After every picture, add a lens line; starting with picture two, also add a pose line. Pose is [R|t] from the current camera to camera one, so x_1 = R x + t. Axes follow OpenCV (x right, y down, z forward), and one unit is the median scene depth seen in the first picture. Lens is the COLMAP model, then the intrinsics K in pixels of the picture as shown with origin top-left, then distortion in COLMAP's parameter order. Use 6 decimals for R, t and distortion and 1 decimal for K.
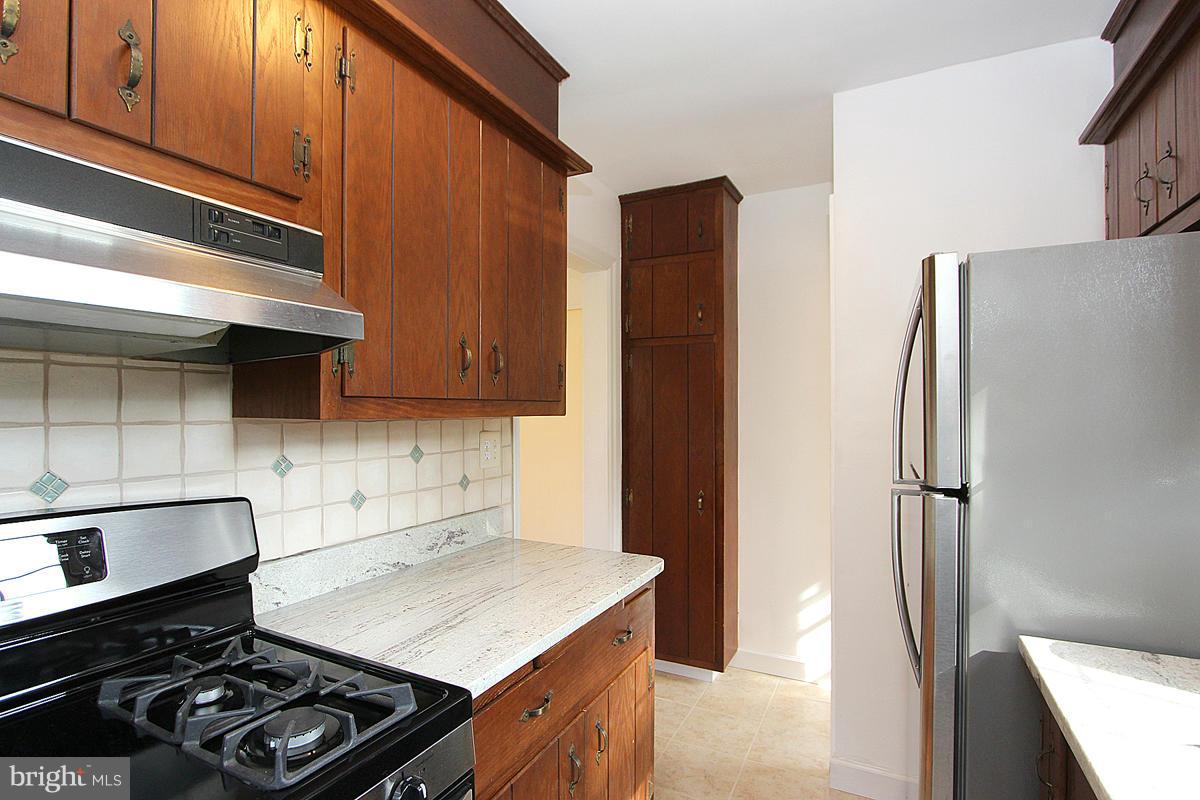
lens RADIAL K [[573.5, 0, 586.7], [0, 573.5, 398.3], [0, 0, 1]] dist [-0.002331, 0.000167]
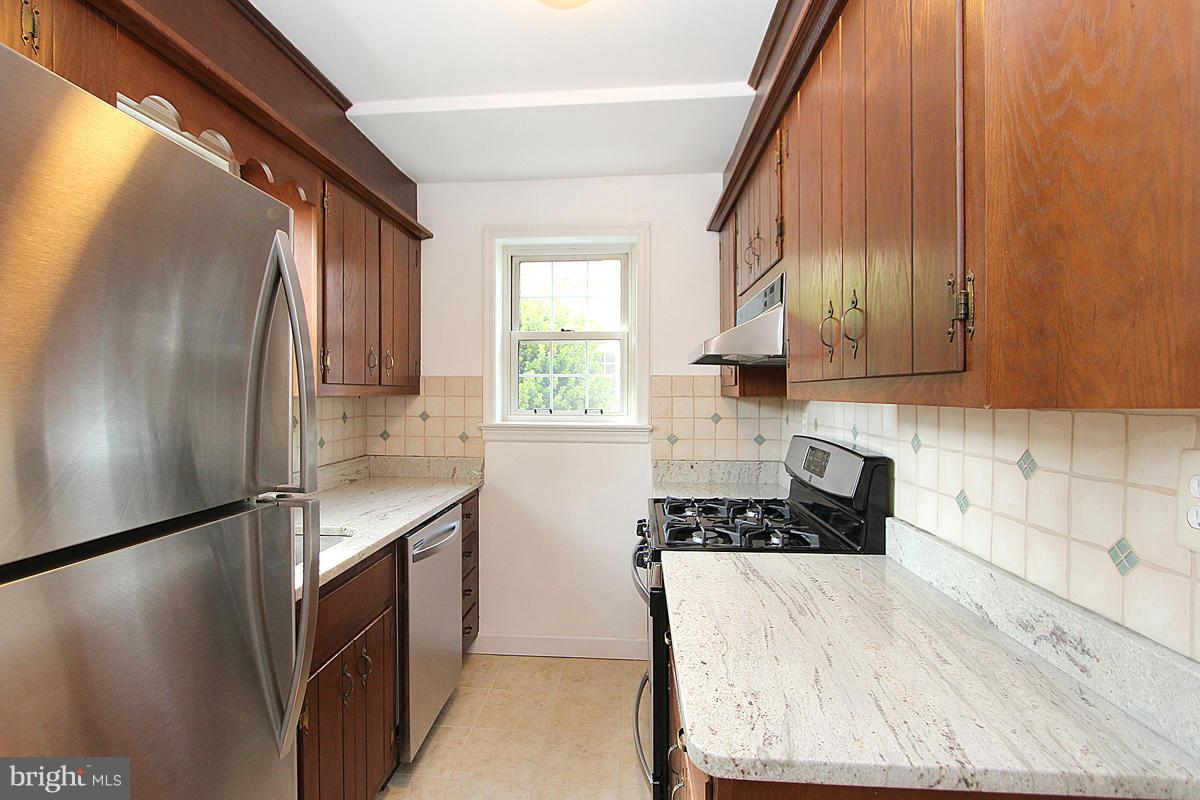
lens RADIAL K [[573.5, 0, 586.7], [0, 573.5, 398.3], [0, 0, 1]] dist [-0.002331, 0.000167]
pose [[-0.916108, 0.006970, -0.400870, 0.454870], [0.011346, 0.999899, -0.008543, 0.031857], [0.400770, -0.012375, -0.916095, 1.643213]]
